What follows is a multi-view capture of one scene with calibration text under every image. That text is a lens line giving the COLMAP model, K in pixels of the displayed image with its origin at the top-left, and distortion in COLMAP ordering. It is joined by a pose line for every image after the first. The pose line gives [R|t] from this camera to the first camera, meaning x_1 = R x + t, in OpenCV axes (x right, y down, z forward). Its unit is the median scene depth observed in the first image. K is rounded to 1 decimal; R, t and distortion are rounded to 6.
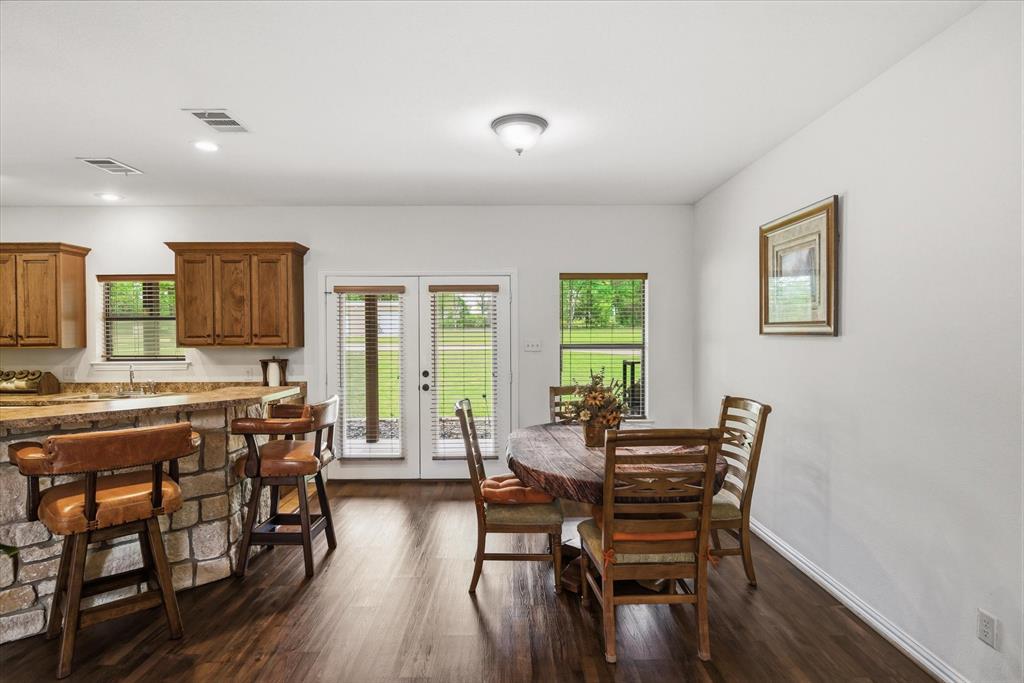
lens RADIAL K [[554.3, 0, 512.0], [0, 554.3, 341.5], [0, 0, 1]] dist [0.048409, 0.000105]
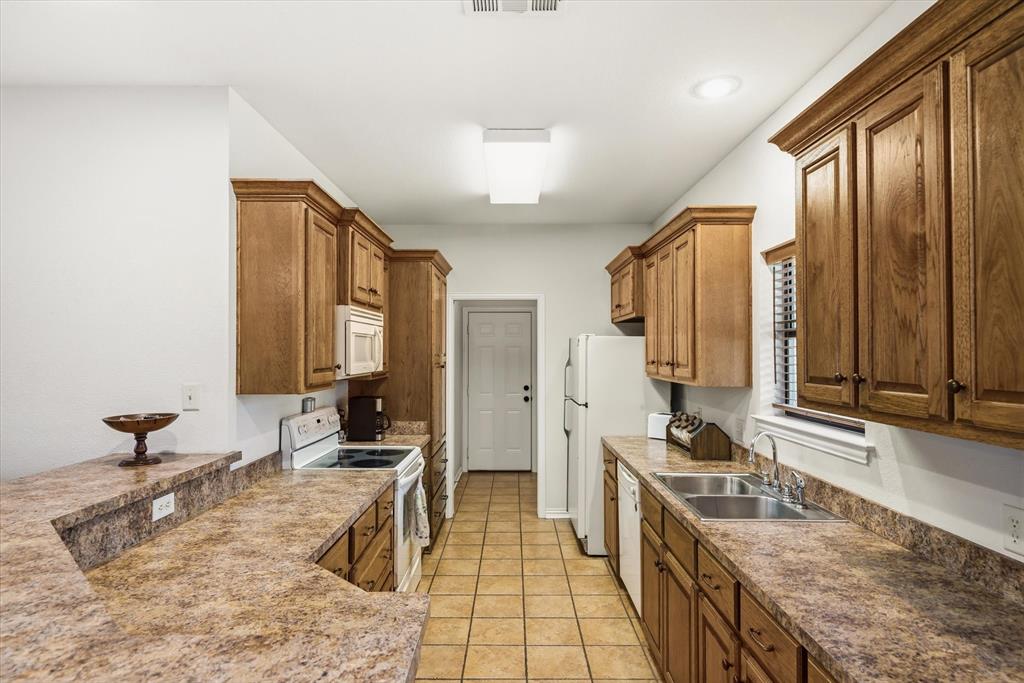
lens RADIAL K [[554.3, 0, 512.0], [0, 554.3, 341.5], [0, 0, 1]] dist [0.048409, 0.000105]
pose [[-0.005734, -0.011755, -0.999914, -0.213146], [-0.012747, 0.999851, -0.011681, -0.025164], [0.999902, 0.012679, -0.005883, 0.806608]]
